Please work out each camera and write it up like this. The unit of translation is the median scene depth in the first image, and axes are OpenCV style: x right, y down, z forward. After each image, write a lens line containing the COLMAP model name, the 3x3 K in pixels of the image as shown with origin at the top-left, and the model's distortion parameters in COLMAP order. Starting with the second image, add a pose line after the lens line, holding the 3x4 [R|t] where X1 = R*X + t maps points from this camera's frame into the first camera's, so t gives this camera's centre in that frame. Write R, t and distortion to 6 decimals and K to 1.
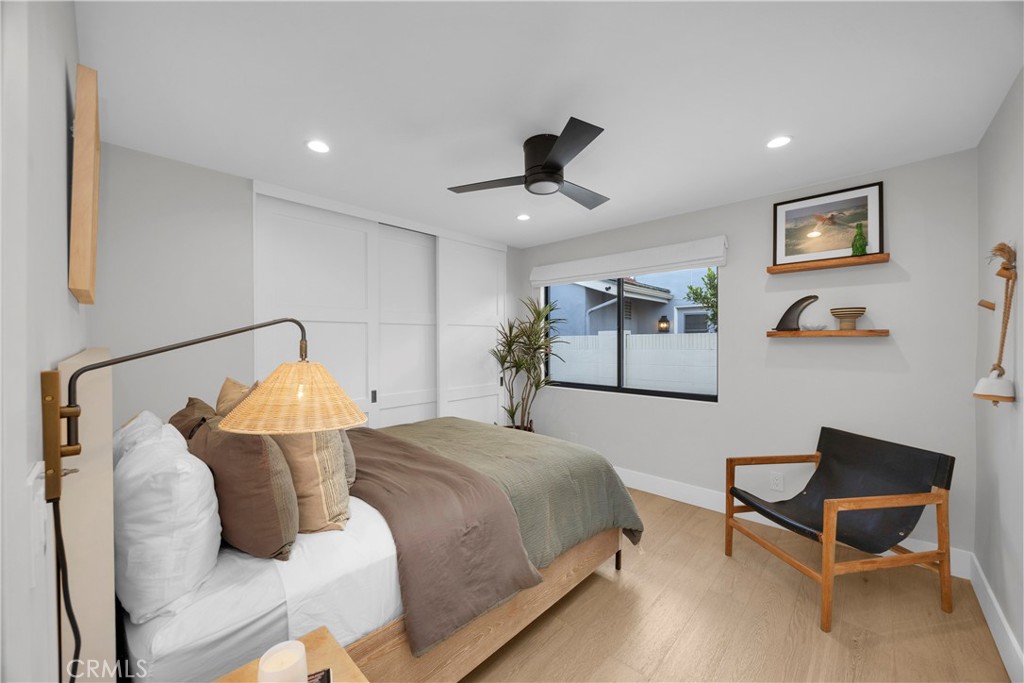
lens RADIAL K [[386.0, 0, 512.0], [0, 386.0, 341.5], [0, 0, 1]] dist [-0.001665, -0.000050]
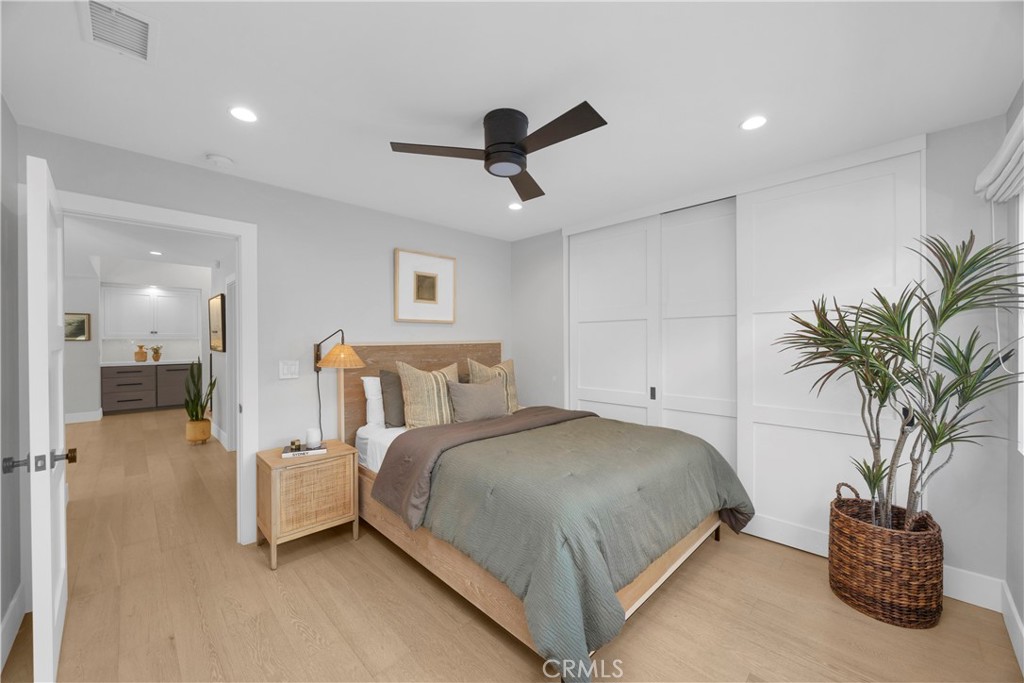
lens RADIAL K [[386.0, 0, 512.0], [0, 386.0, 341.5], [0, 0, 1]] dist [-0.001665, -0.000050]
pose [[-0.034325, 0.007381, -0.999383, 0.642005], [-0.001220, 0.999972, 0.007427, 0.003035], [0.999410, 0.001475, -0.034315, 0.672653]]
